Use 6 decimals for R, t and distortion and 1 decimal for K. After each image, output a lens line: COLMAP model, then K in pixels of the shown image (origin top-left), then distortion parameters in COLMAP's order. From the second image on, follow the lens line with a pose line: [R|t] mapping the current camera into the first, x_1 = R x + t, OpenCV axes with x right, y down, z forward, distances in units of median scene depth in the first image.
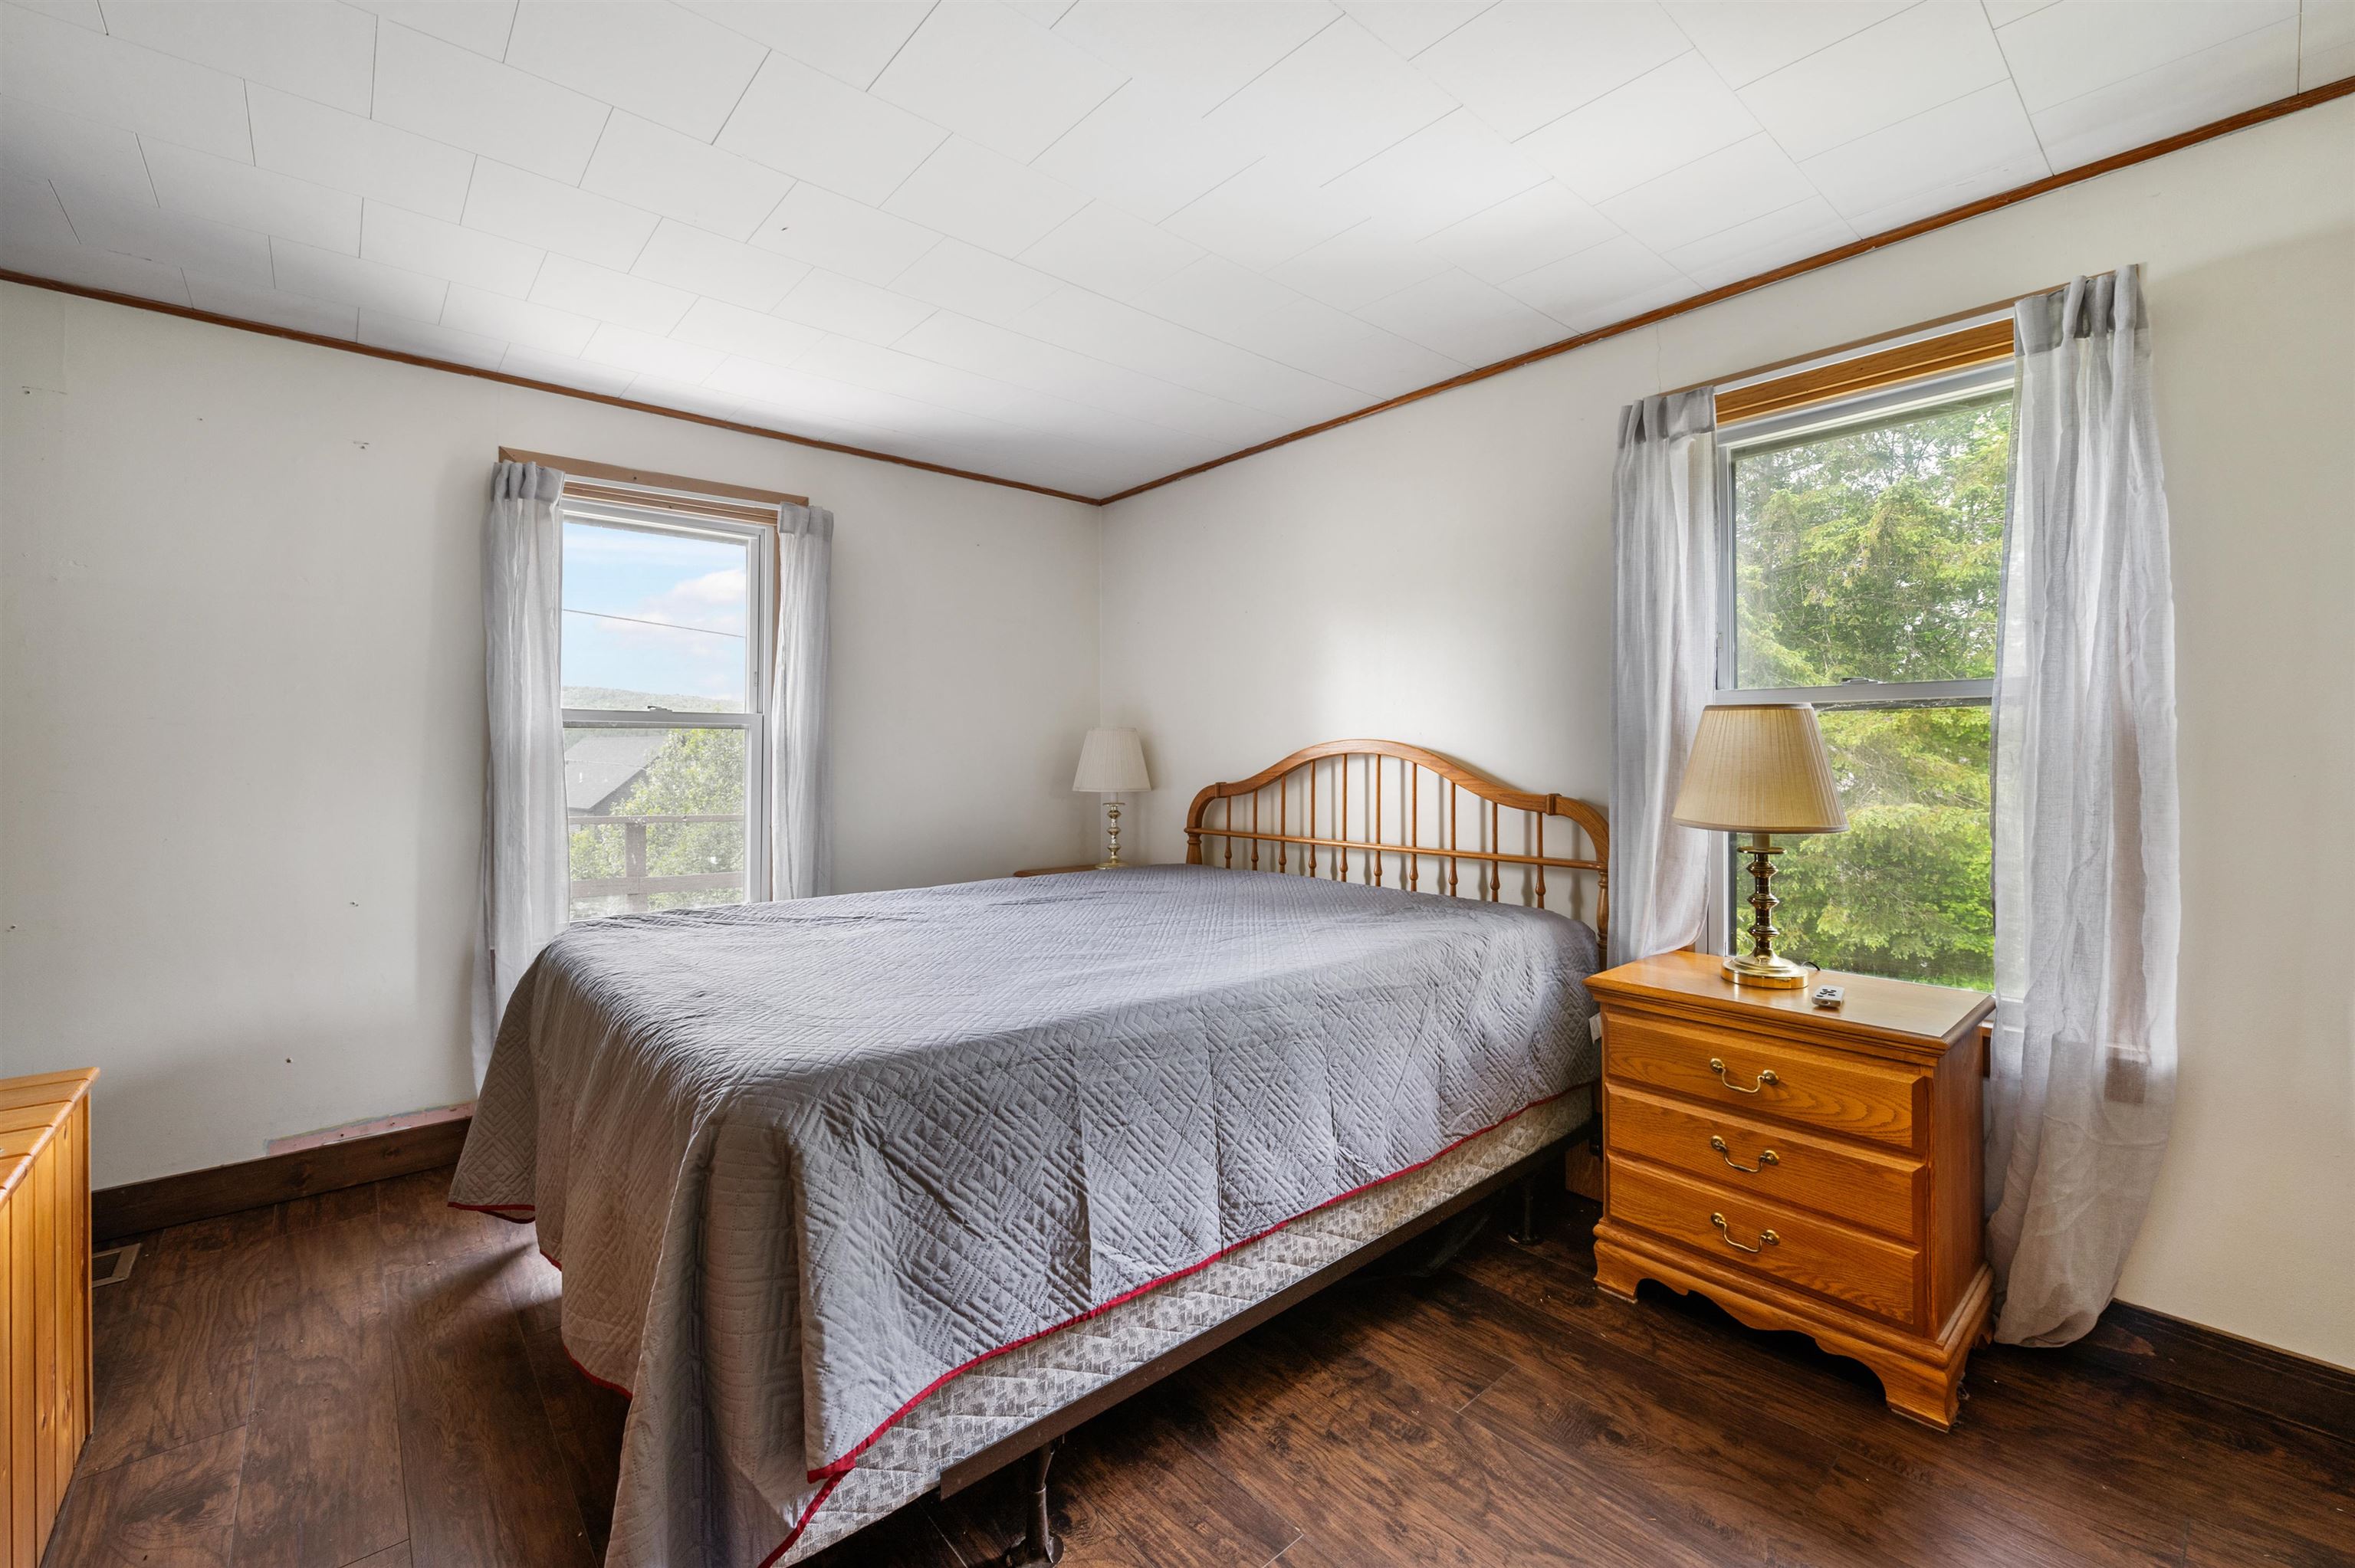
lens RADIAL K [[956.8, 0, 1169.4], [0, 956.8, 763.3], [0, 0, 1]] dist [-0.006982, -0.000402]
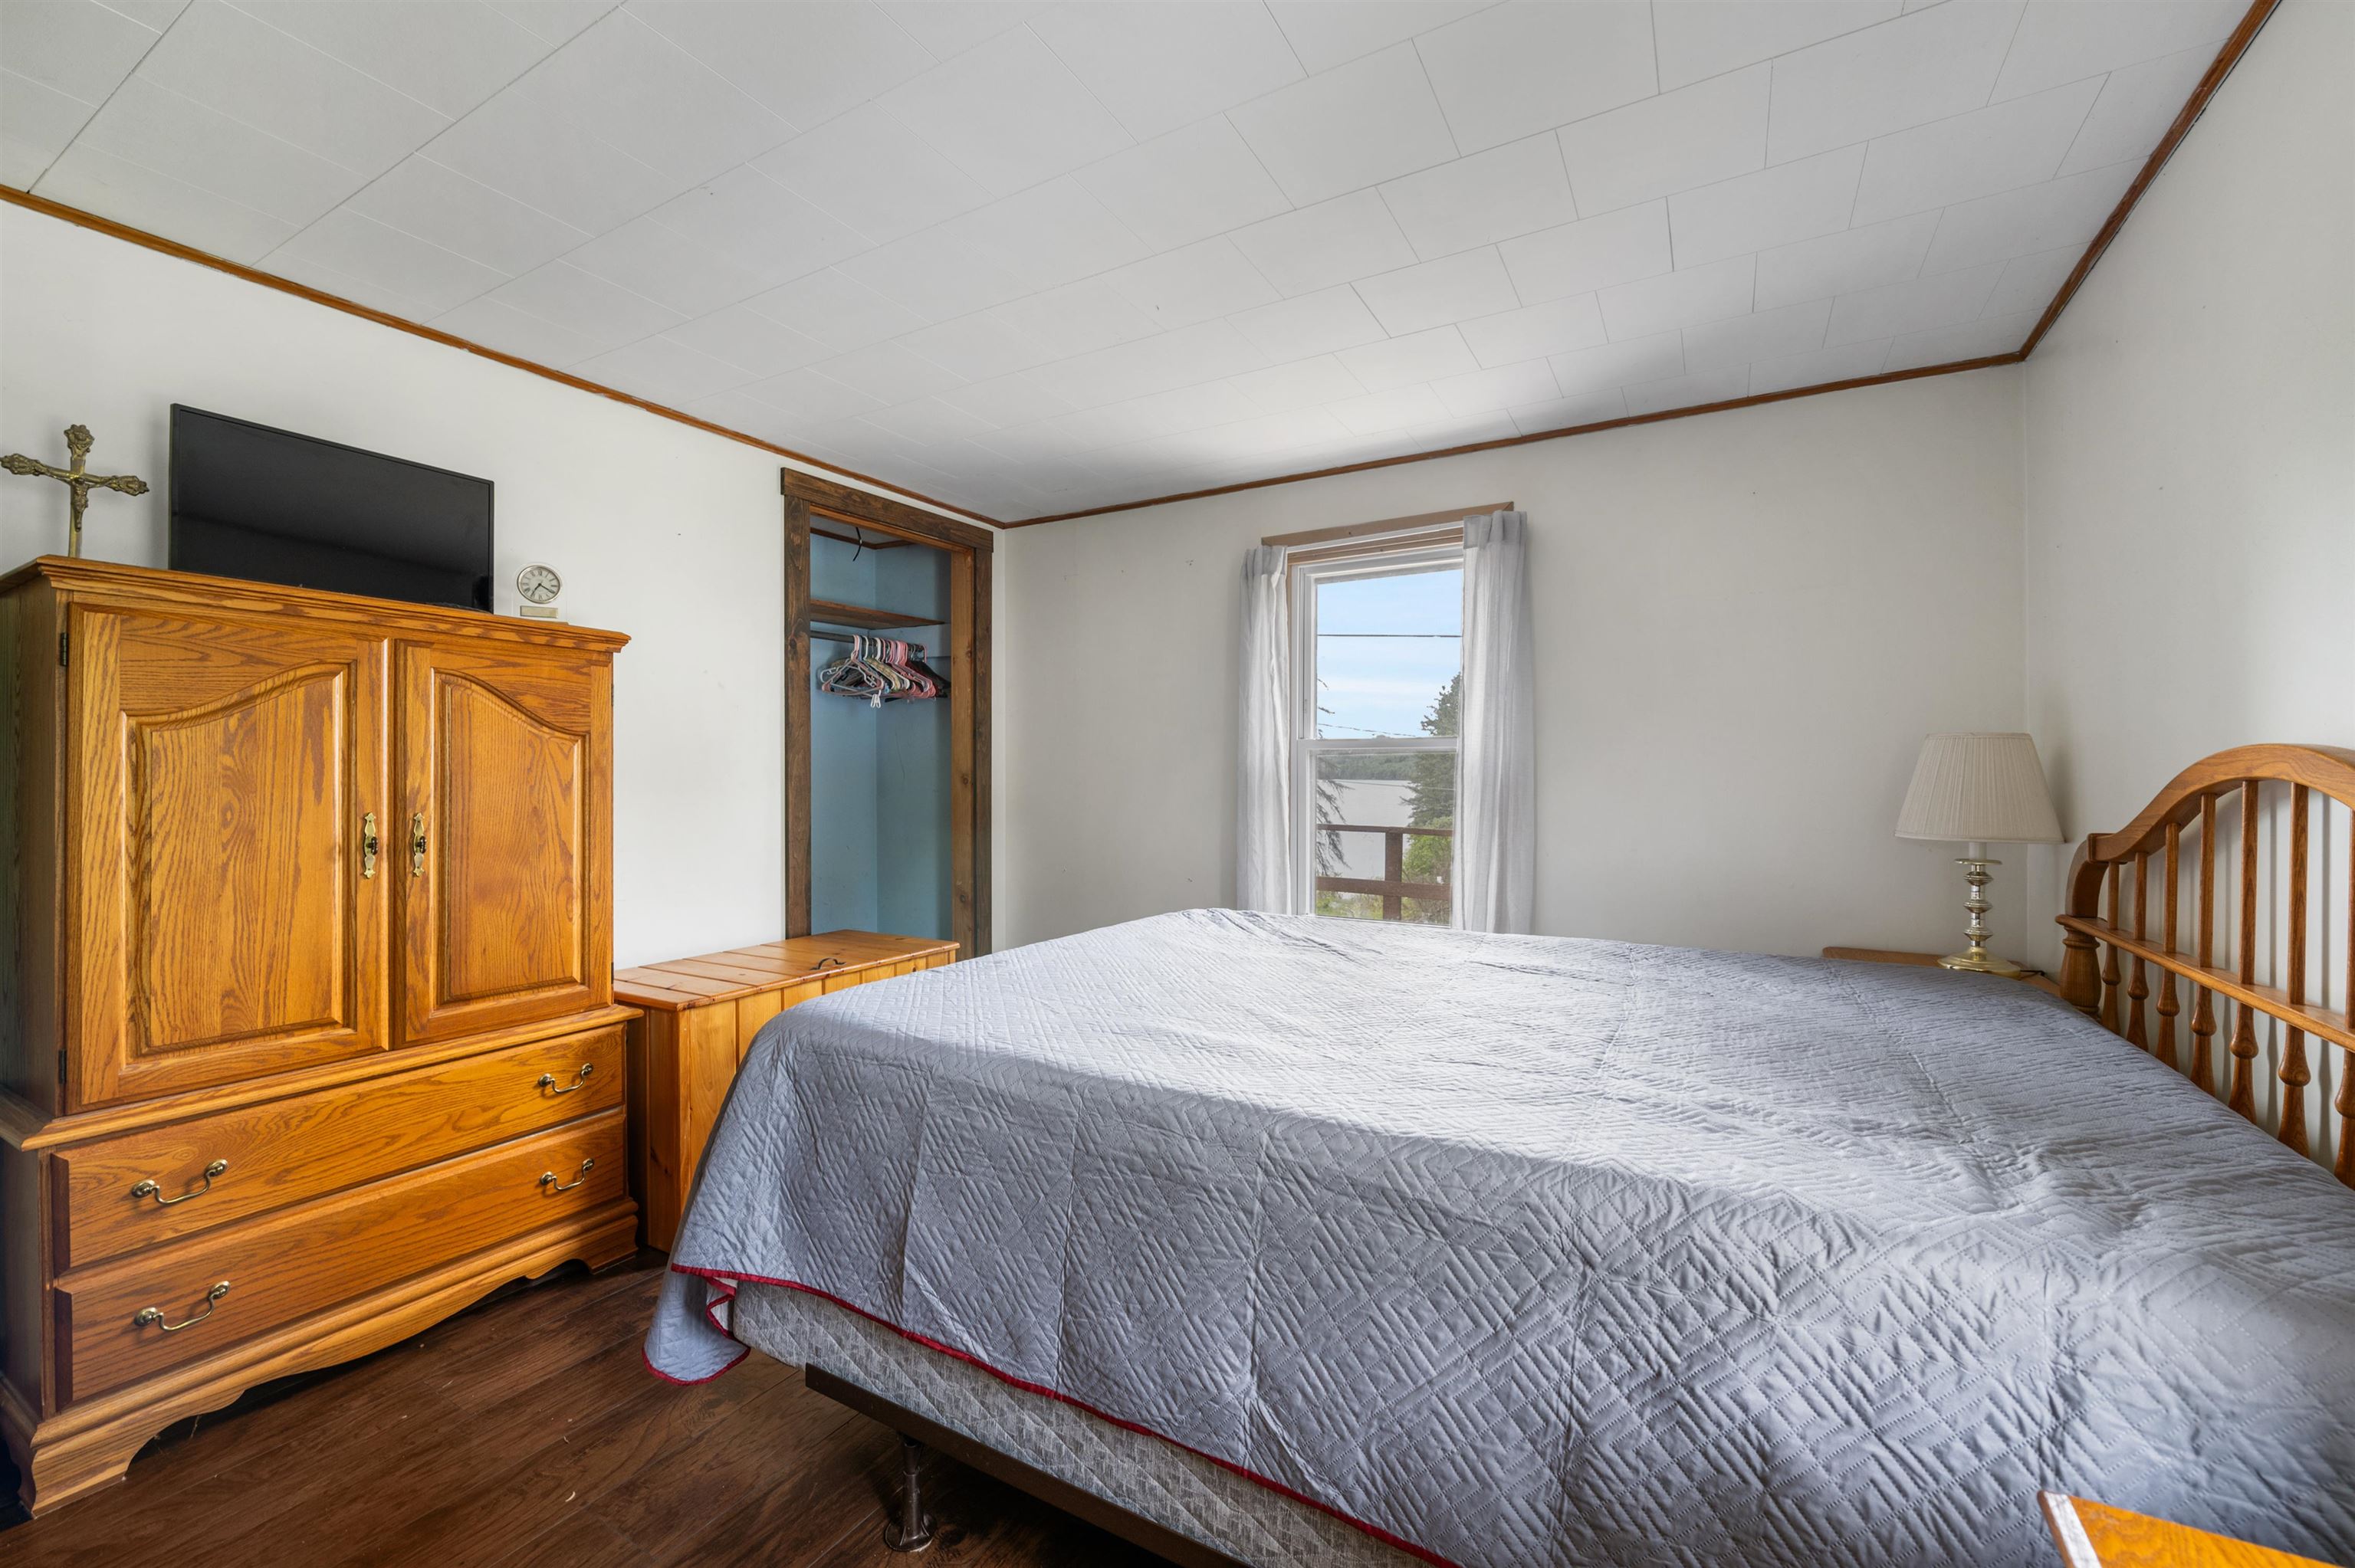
lens RADIAL K [[956.8, 0, 1172.1], [0, 956.8, 784.6], [0, 0, 1]] dist [-0.006982, -0.000402]
pose [[0.326396, 0.010472, -0.945175, 0.661479], [-0.007634, 0.999935, 0.008443, -0.012650], [0.945202, 0.004460, 0.326455, 0.639600]]
